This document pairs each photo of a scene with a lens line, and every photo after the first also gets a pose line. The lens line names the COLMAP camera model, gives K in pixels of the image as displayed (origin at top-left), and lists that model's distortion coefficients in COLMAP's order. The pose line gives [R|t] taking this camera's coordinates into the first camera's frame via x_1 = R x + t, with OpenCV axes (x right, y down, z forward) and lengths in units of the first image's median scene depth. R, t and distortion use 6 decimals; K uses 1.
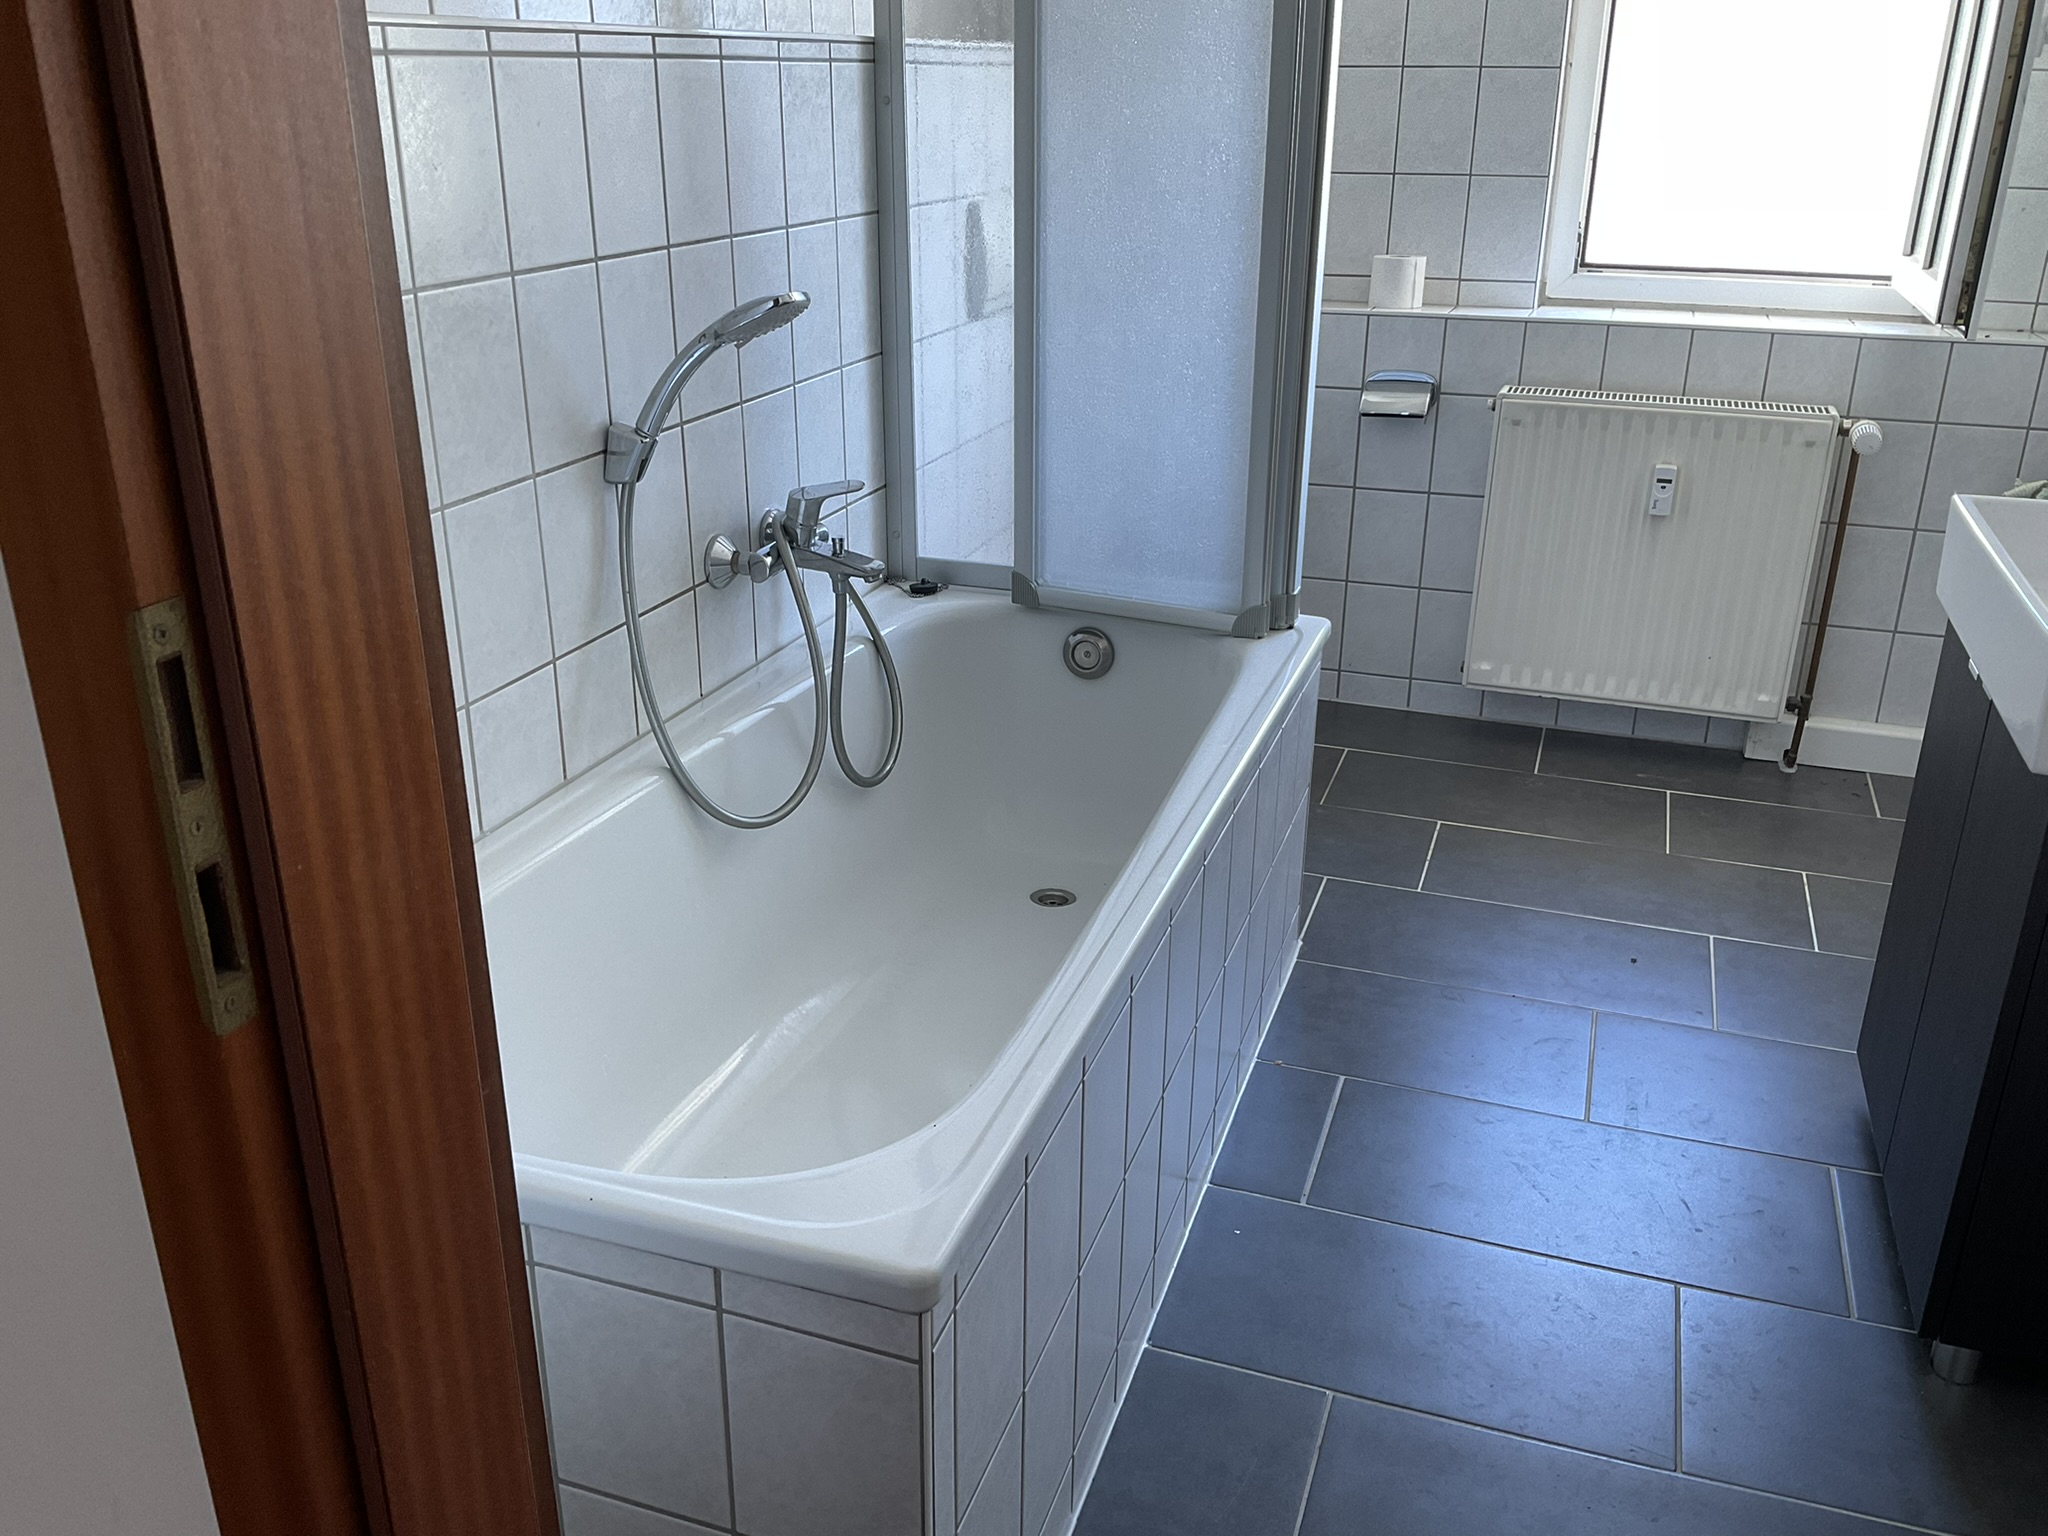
lens RADIAL K [[1694.0, 0, 1024.0], [0, 1694.0, 768.0], [0, 0, 1]] dist [0.060907, -0.149925]
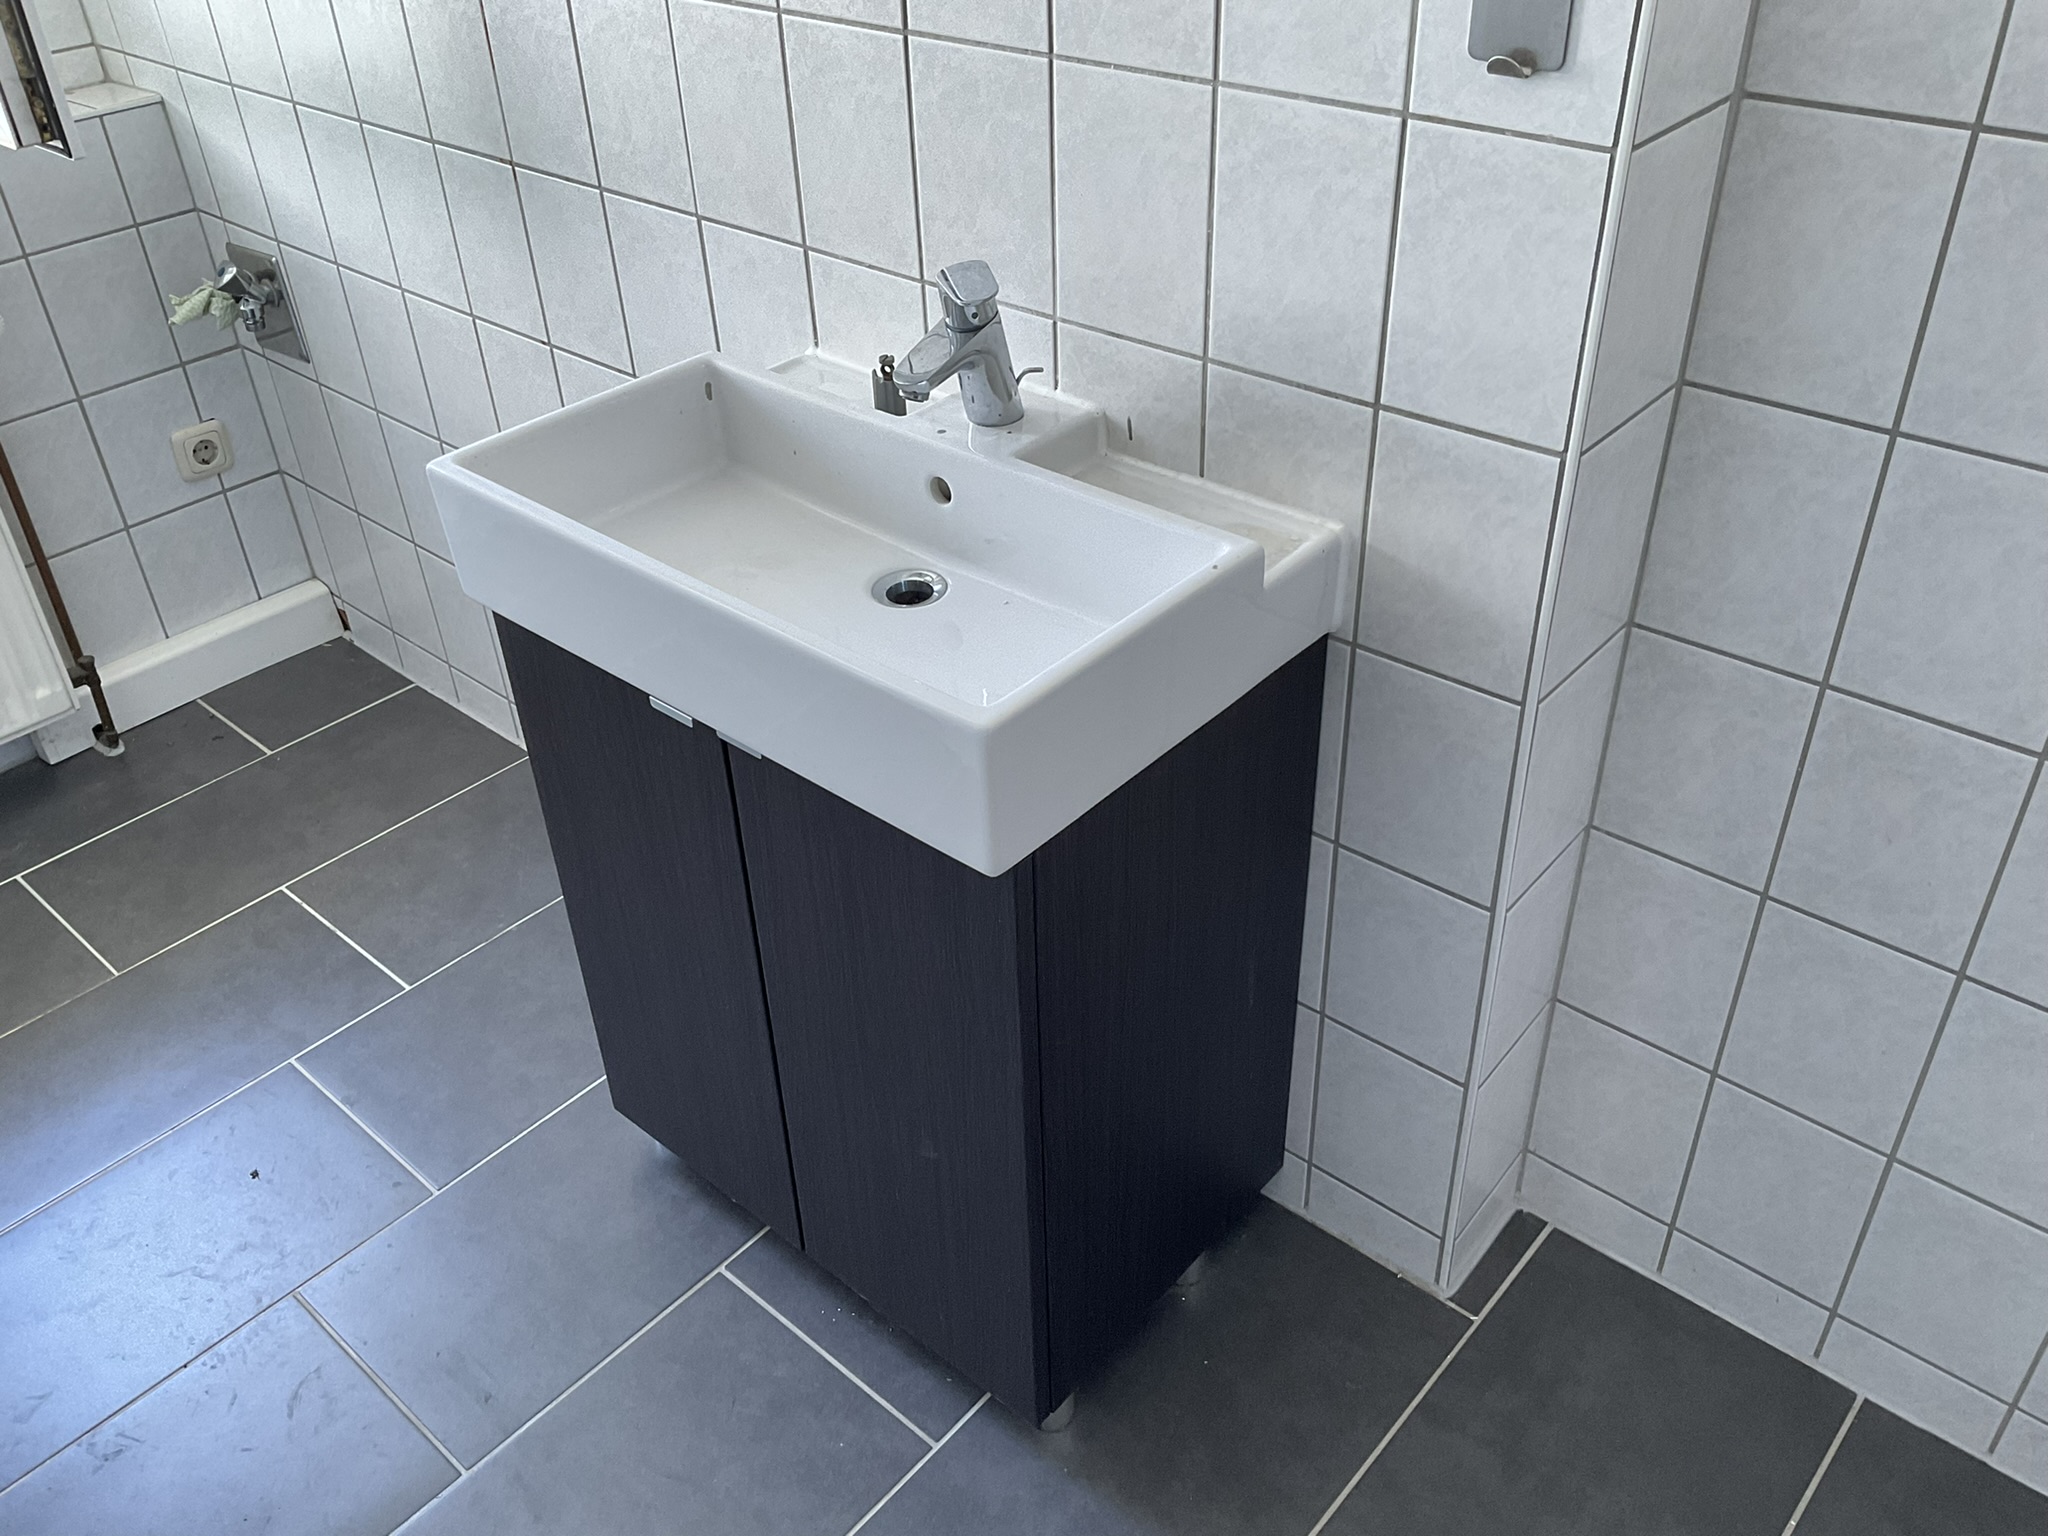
lens RADIAL K [[1684.8, 0, 1024.0], [0, 1684.8, 768.0], [0, 0, 1]] dist [0.112870, -0.206082]
pose [[0.382417, -0.546519, 0.745033, 0.041184], [0.380759, 0.827887, 0.411857, -0.162176], [-0.841890, 0.126177, 0.524690, 0.295568]]
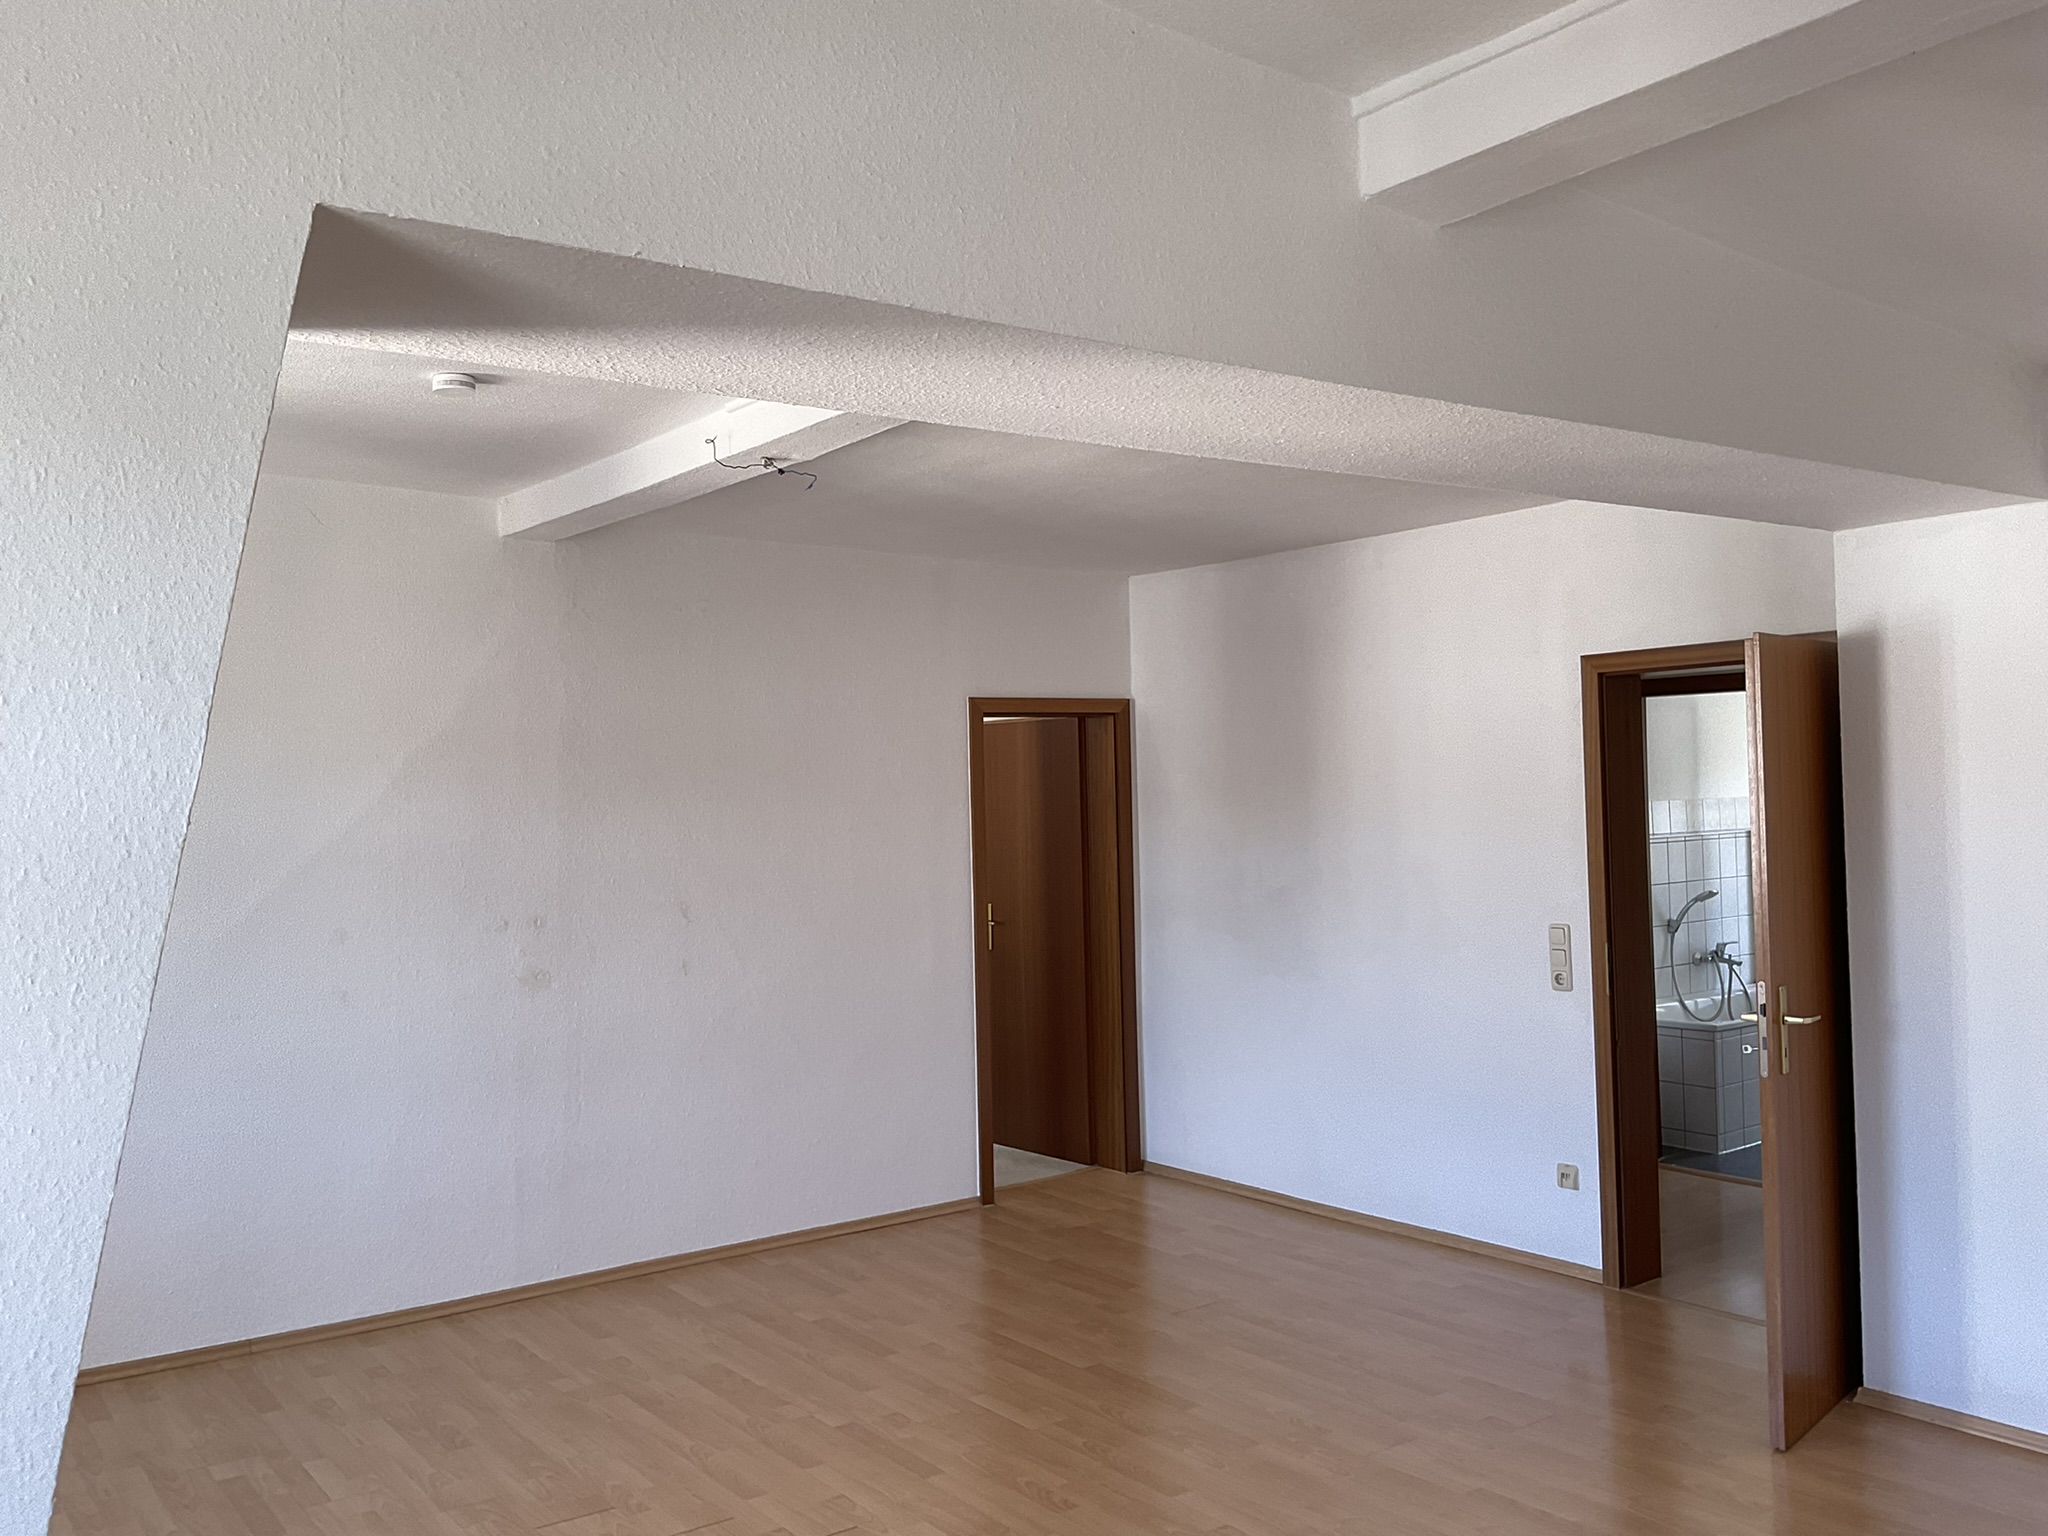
lens RADIAL K [[1684.8, 0, 1024.0], [0, 1684.8, 768.0], [0, 0, 1]] dist [0.112870, -0.206082]
pose [[0.848388, -0.038423, -0.527978, 0.389306], [-0.164195, 0.929074, -0.331452, 0.669137], [0.503267, 0.367892, 0.781907, -1.957295]]
